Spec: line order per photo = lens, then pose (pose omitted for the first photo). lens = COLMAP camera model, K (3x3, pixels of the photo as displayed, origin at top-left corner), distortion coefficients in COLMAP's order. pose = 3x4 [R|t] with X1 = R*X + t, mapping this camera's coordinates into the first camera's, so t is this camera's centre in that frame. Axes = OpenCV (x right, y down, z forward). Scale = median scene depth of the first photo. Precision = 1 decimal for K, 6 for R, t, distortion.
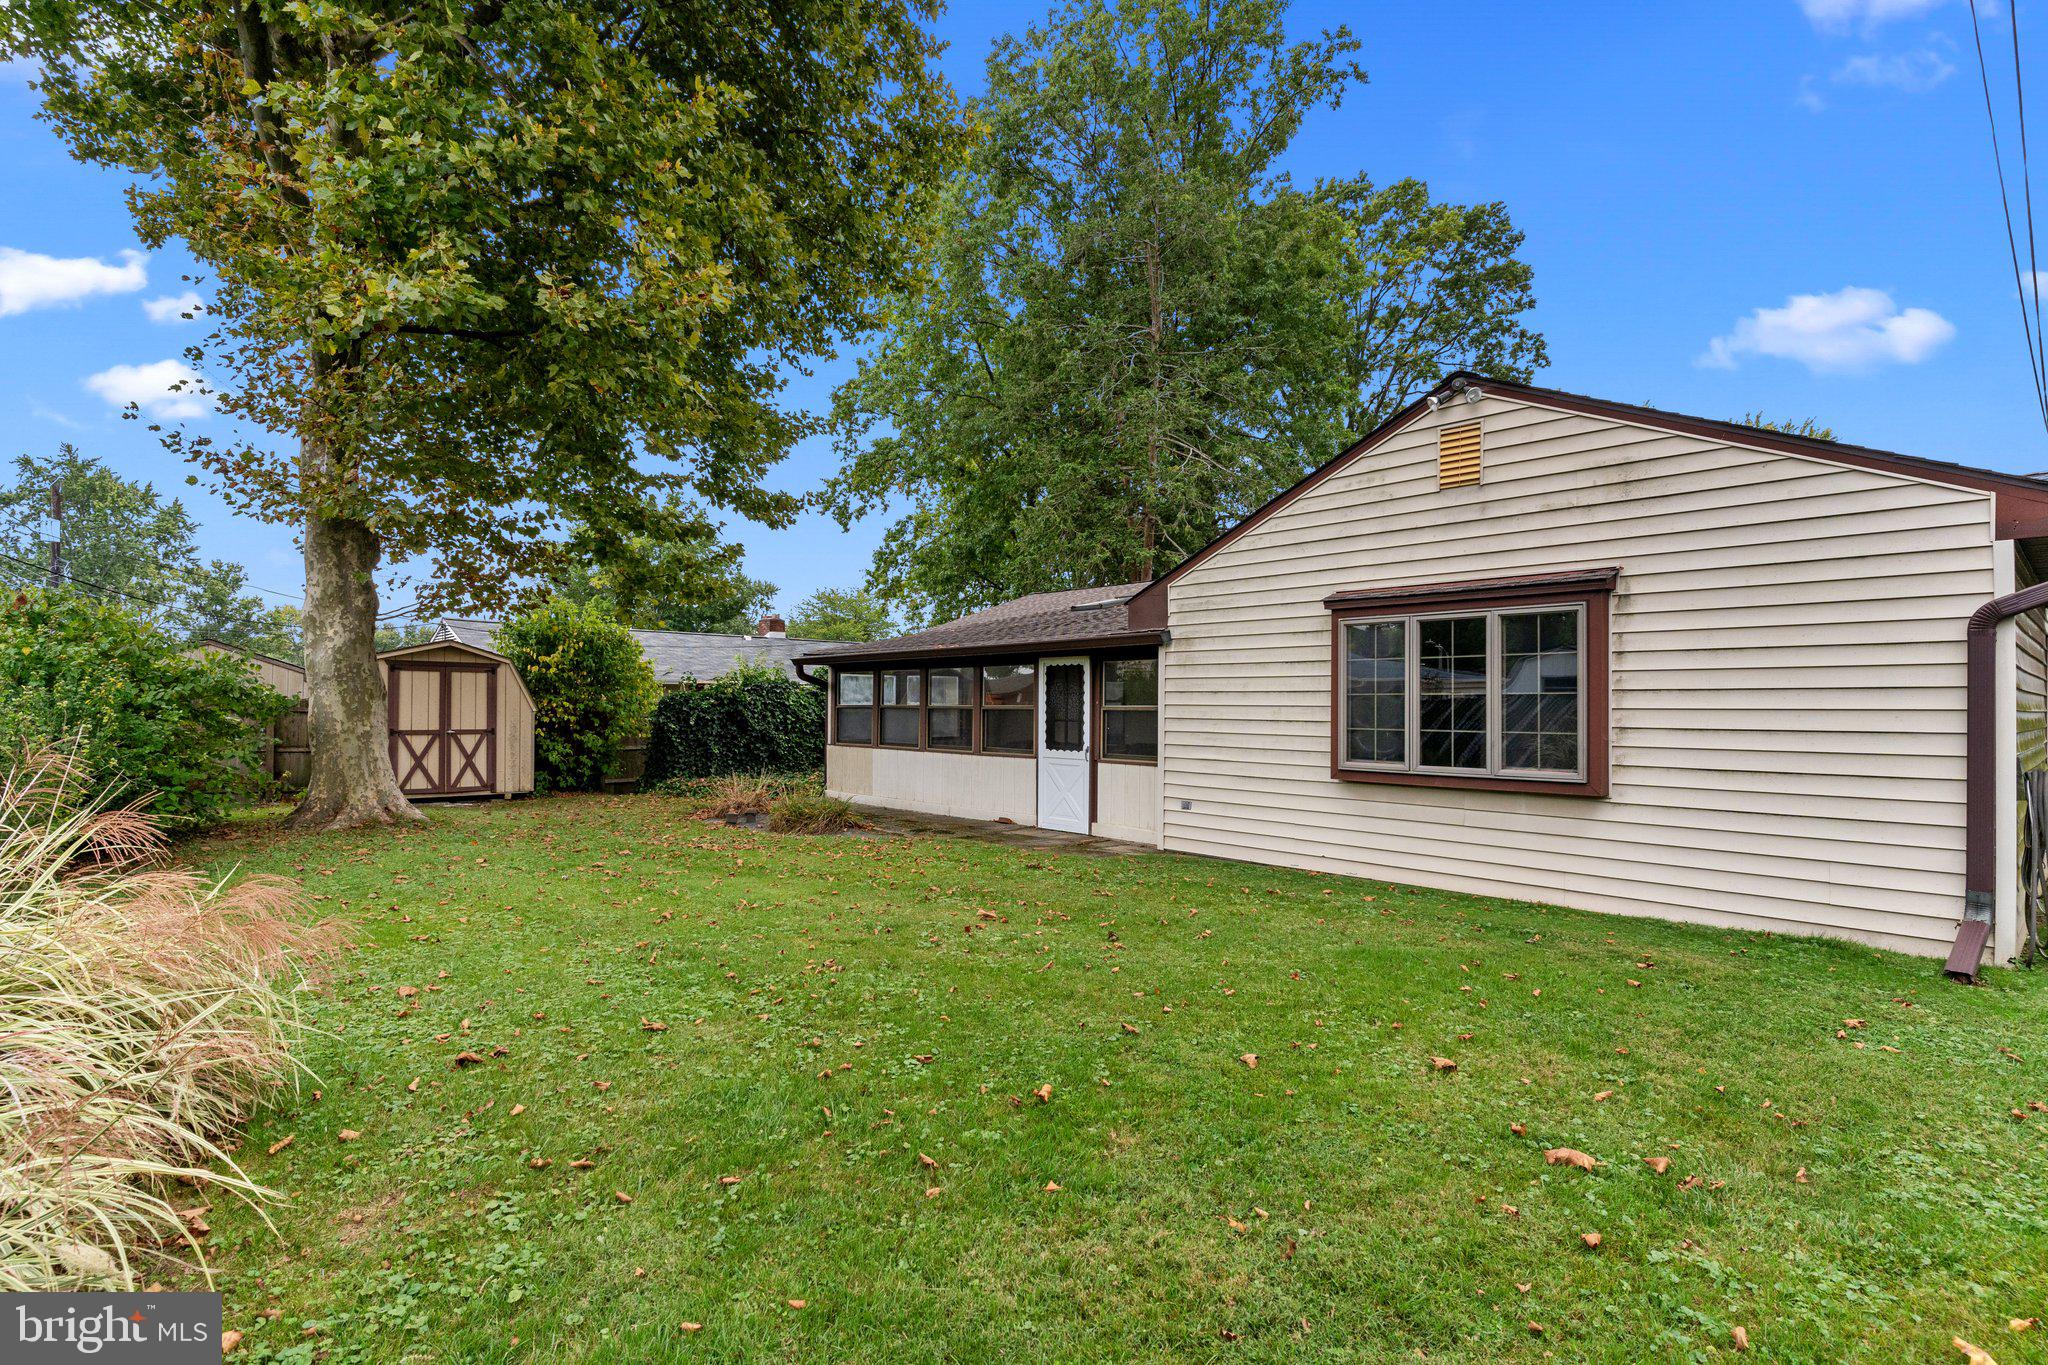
lens RADIAL K [[994.7, 0, 1026.8], [0, 994.7, 677.3], [0, 0, 1]] dist [-0.000797, -0.000545]
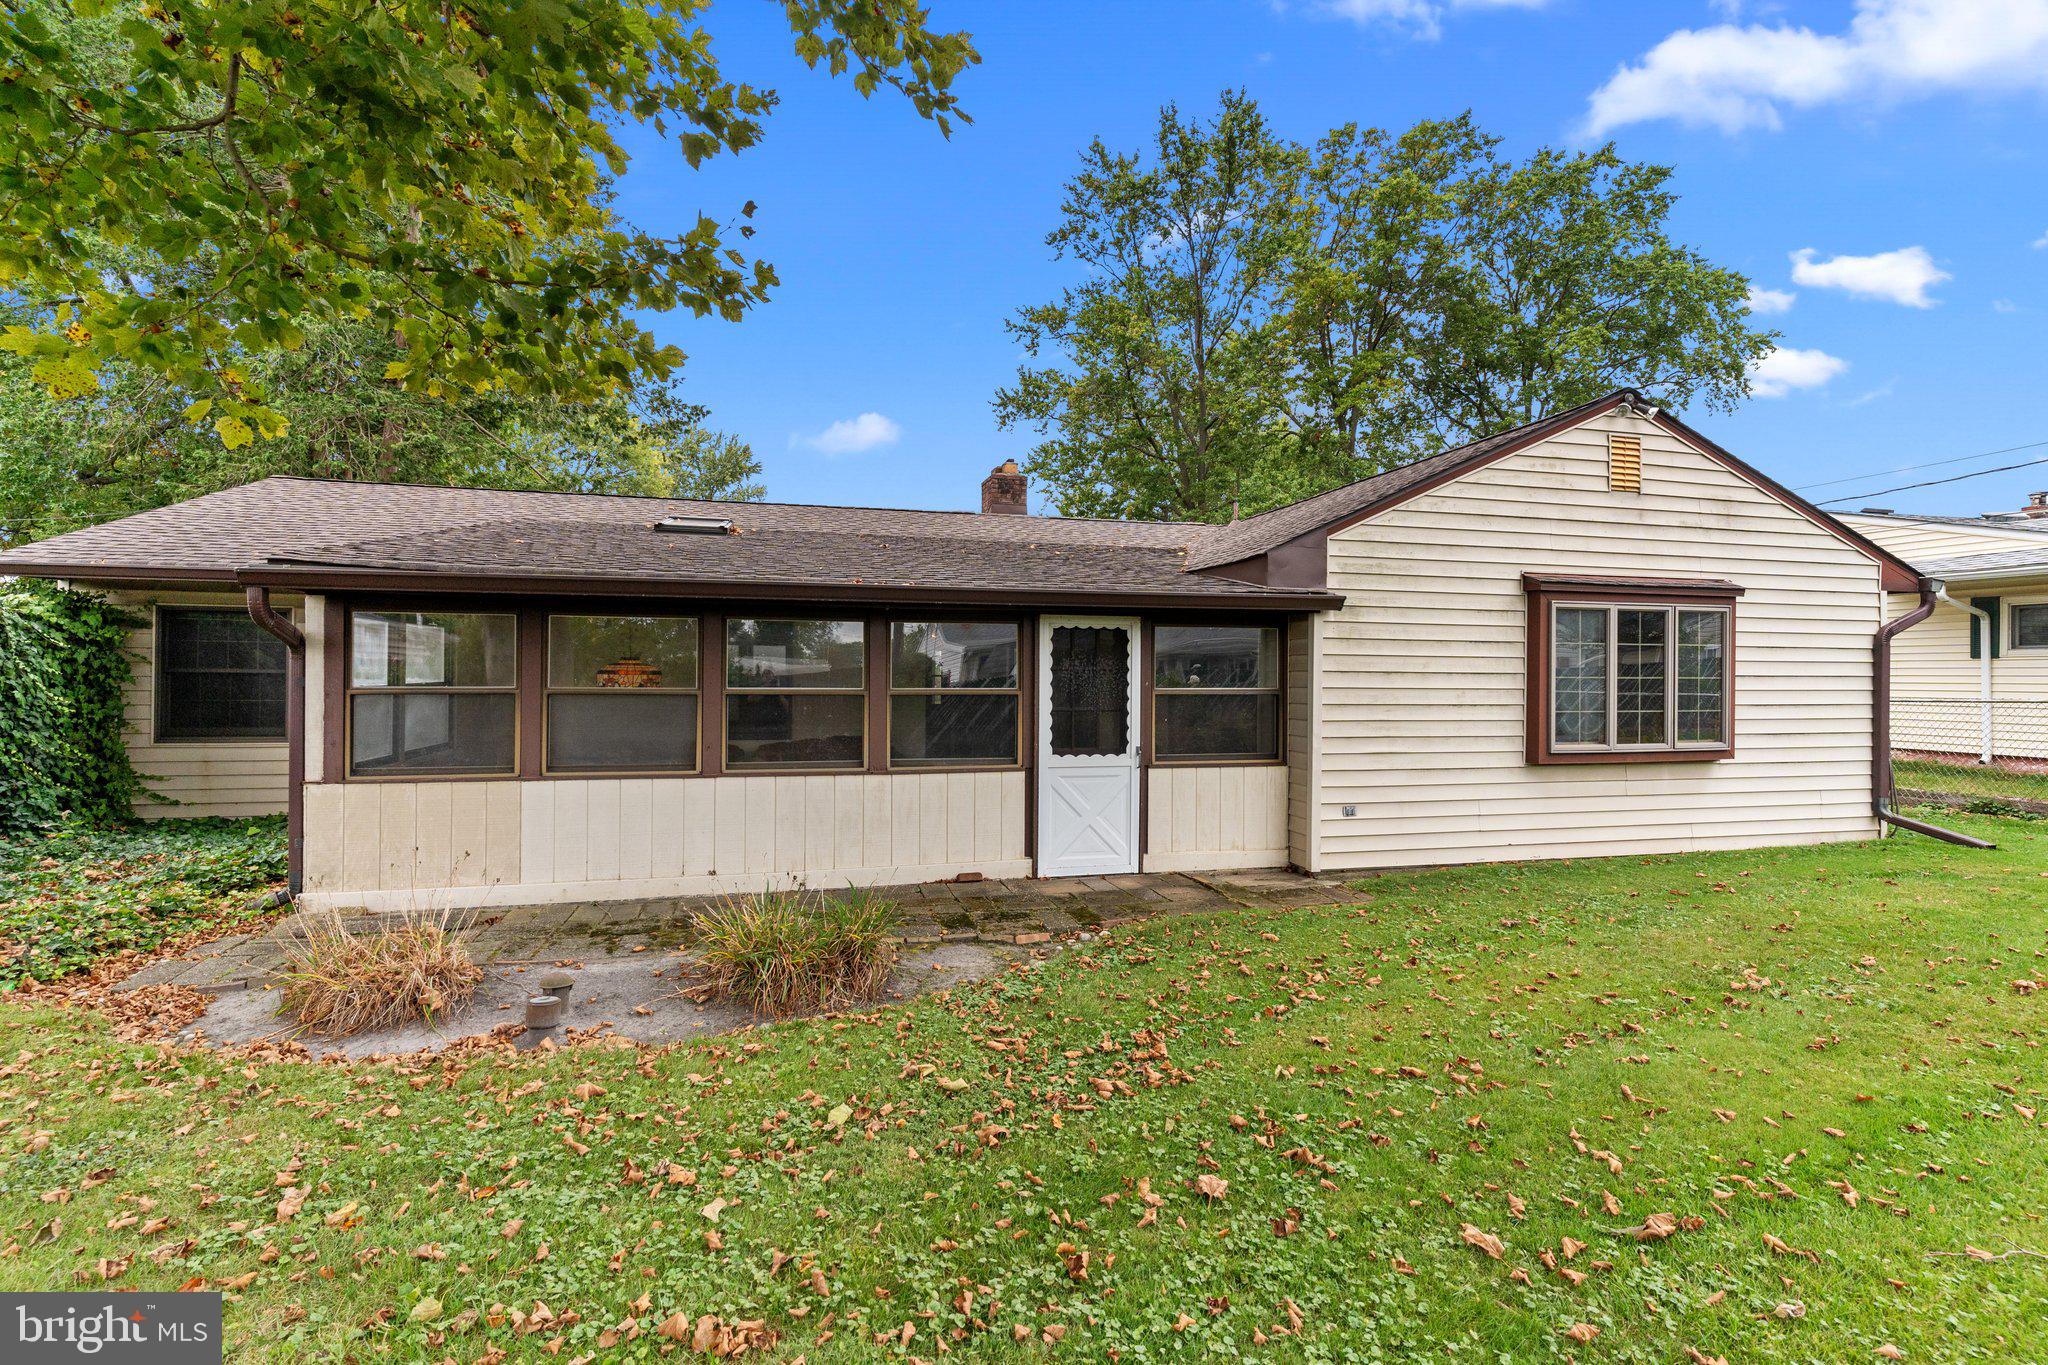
lens RADIAL K [[994.7, 0, 1026.8], [0, 994.7, 677.3], [0, 0, 1]] dist [-0.000797, -0.000545]
pose [[0.458563, 0.008474, 0.888622, -0.681830], [-0.024531, 0.999694, 0.003126, 0.023252], [-0.888323, -0.023232, 0.458630, 0.859134]]
